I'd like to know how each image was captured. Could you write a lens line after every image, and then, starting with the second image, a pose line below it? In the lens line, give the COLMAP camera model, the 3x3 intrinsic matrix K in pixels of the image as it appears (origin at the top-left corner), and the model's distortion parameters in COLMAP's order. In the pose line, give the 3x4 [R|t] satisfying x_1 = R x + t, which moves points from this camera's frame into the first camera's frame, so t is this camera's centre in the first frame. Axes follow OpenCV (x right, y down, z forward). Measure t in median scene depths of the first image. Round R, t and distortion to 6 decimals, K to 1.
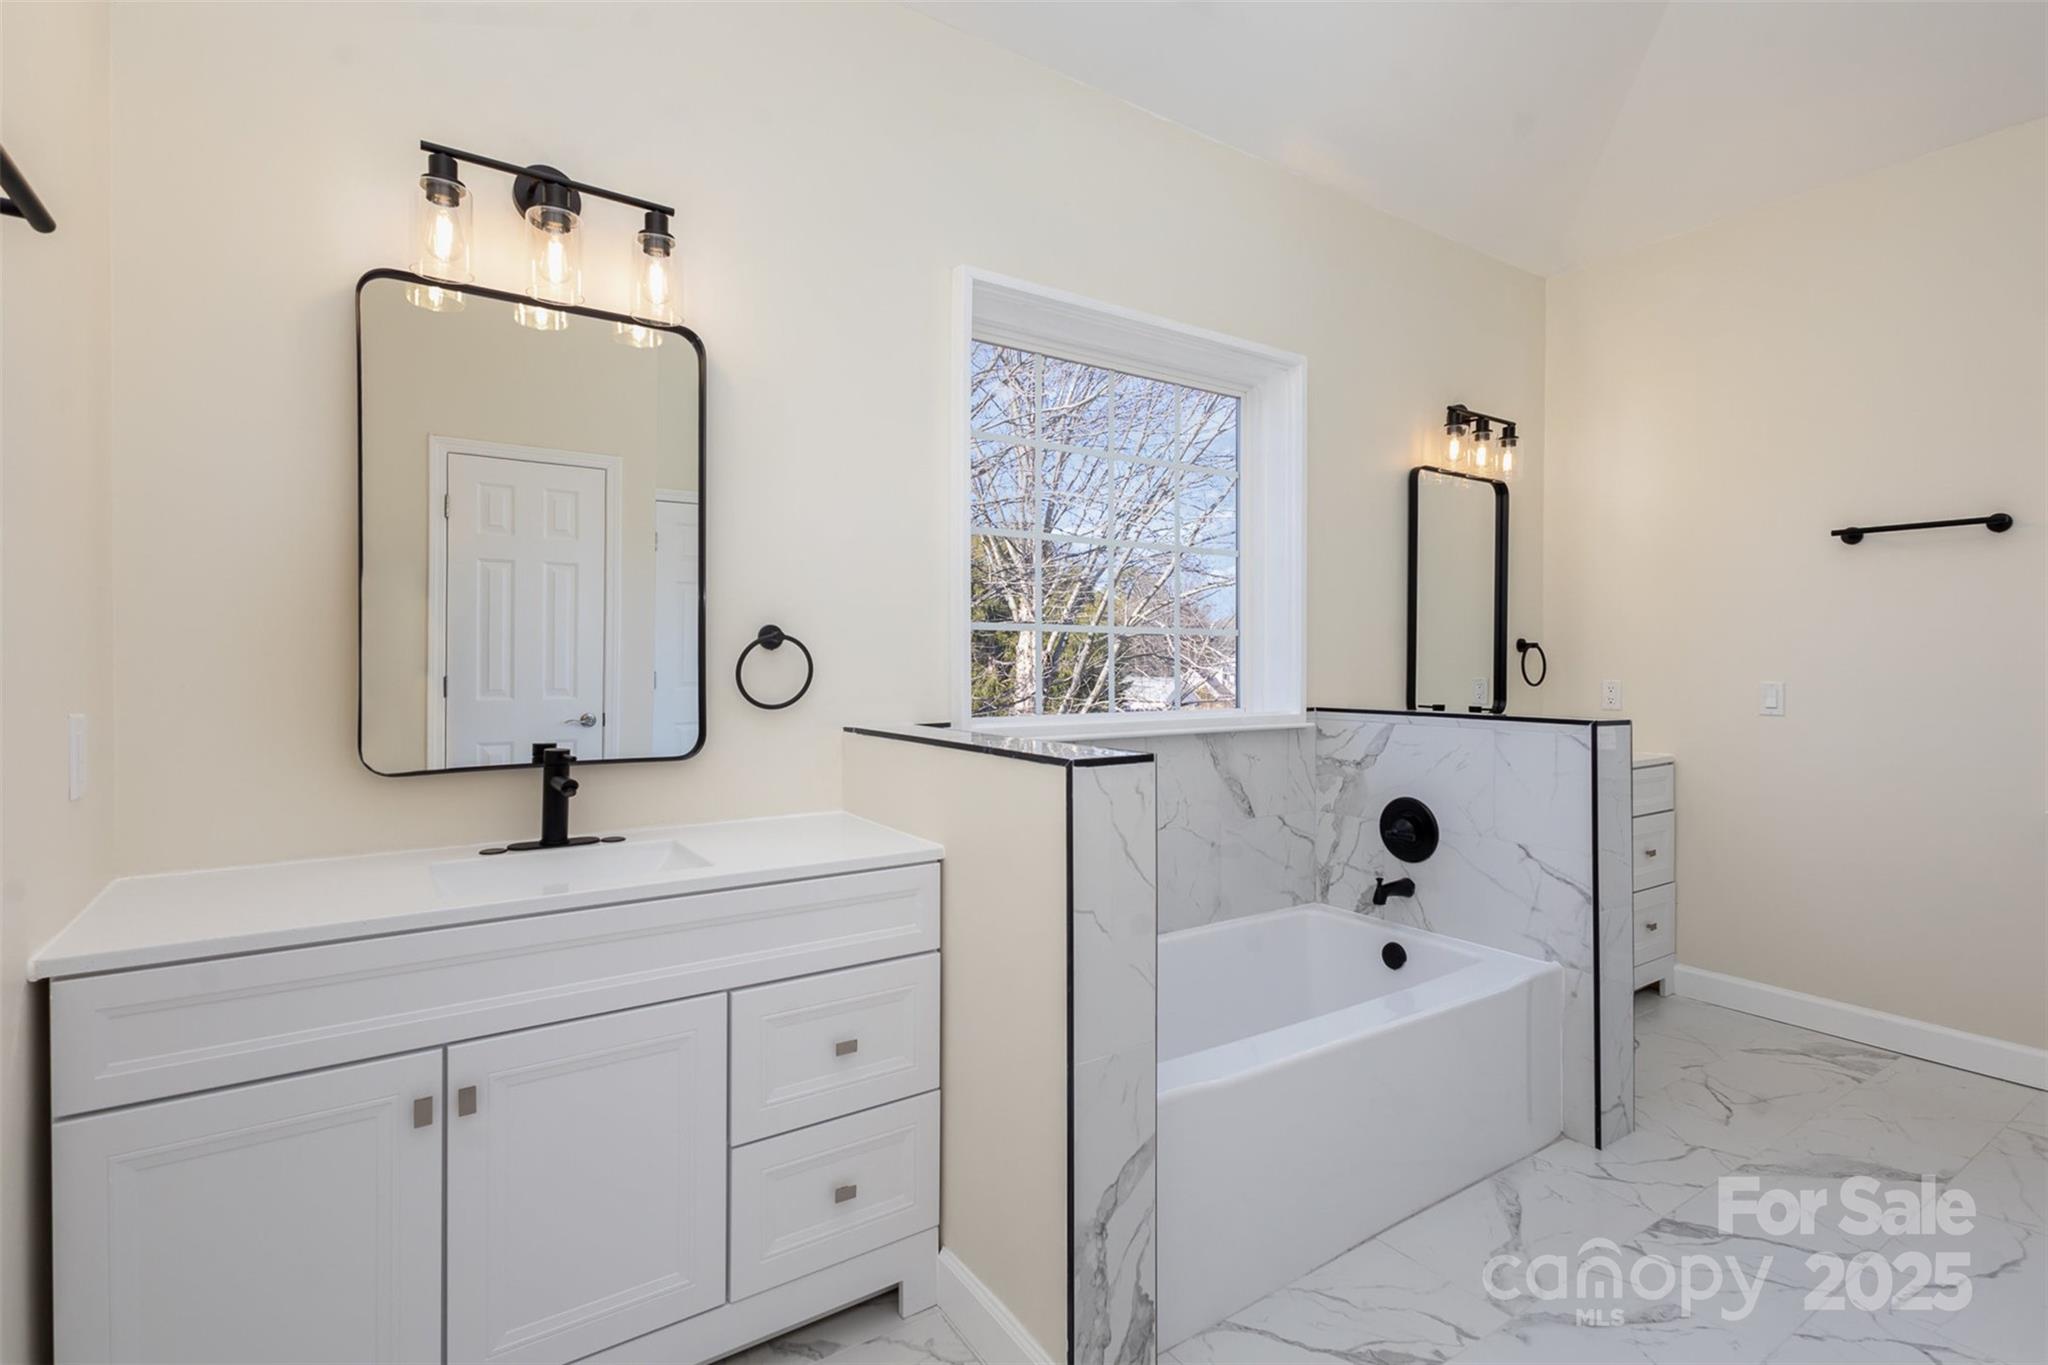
lens RADIAL K [[949.5, 0, 1028.9], [0, 949.5, 670.0], [0, 0, 1]] dist [0.012350, -0.002818]
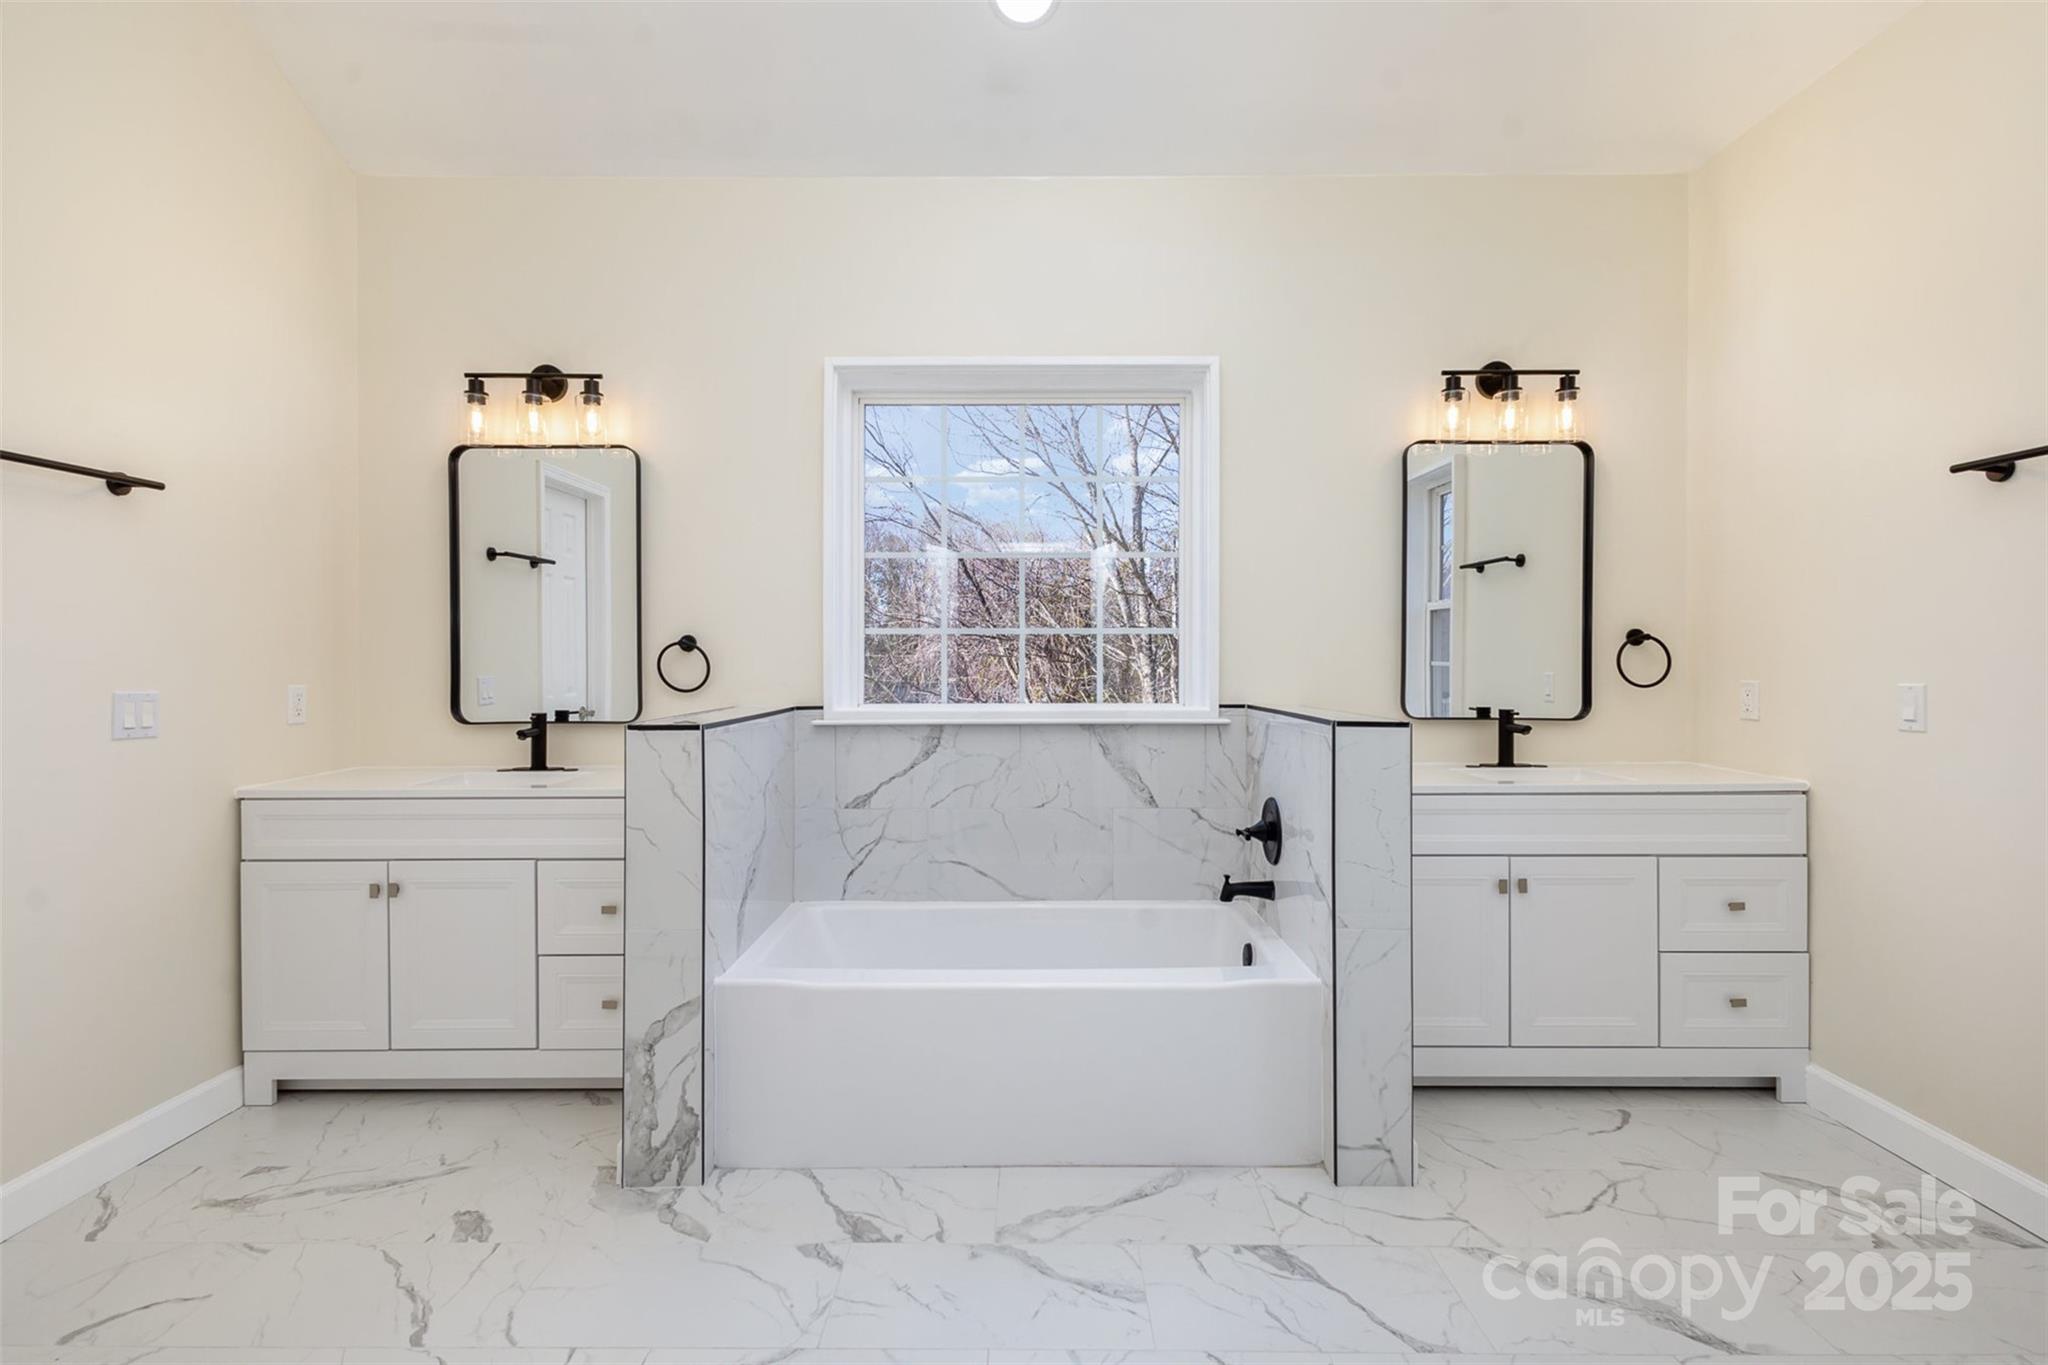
lens RADIAL K [[949.5, 0, 1066.2], [0, 949.5, 670.3], [0, 0, 1]] dist [0.012350, -0.002818]
pose [[0.831191, 0.001651, -0.555984, 1.018953], [-0.001585, 0.999999, 0.000600, 0.005176], [0.555984, 0.000383, 0.831193, 0.102470]]
